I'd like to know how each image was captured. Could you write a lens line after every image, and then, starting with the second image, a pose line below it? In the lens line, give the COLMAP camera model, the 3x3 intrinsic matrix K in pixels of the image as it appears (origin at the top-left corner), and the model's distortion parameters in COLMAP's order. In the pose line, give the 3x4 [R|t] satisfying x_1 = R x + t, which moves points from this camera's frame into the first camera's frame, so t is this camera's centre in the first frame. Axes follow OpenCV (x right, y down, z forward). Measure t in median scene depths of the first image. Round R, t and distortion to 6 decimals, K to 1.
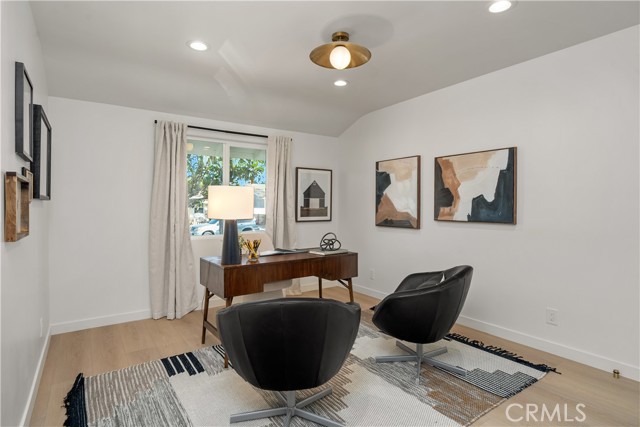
lens RADIAL K [[338.6, 0, 320.5], [0, 338.6, 205.9], [0, 0, 1]] dist [-0.001161, 0.000152]
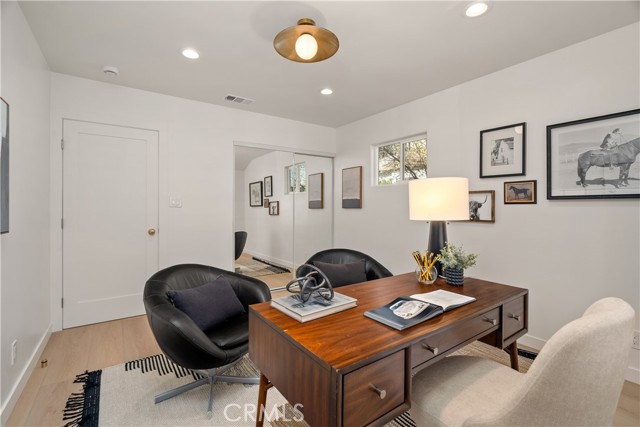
lens RADIAL K [[289.5, 0, 320.0], [0, 289.5, 213.5], [0, 0, 1]] dist [-0.013319, 0.000074]
pose [[-0.999977, -0.006396, -0.002121, 0.013069], [-0.006435, 0.999805, 0.018688, 0.008502], [0.002001, 0.018701, -0.999823, 1.168337]]
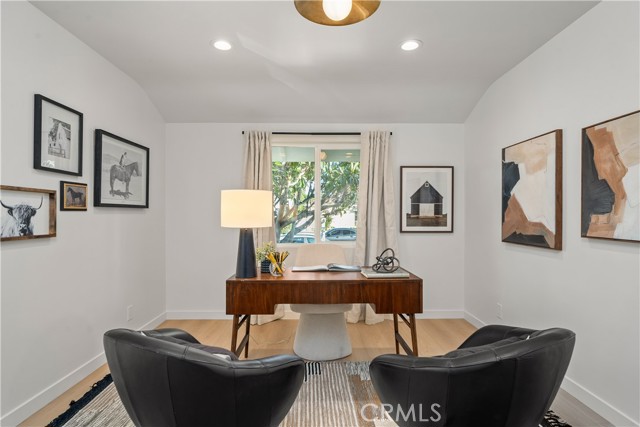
lens RADIAL K [[334.6, 0, 320.0], [0, 334.6, 213.5], [0, 0, 1]] dist [-0.000150, 0.000239]
pose [[0.825457, -0.001857, -0.564462, 0.275292], [0.001204, 0.999998, -0.001529, 0.002634], [0.564464, 0.000582, 0.825457, 0.260276]]
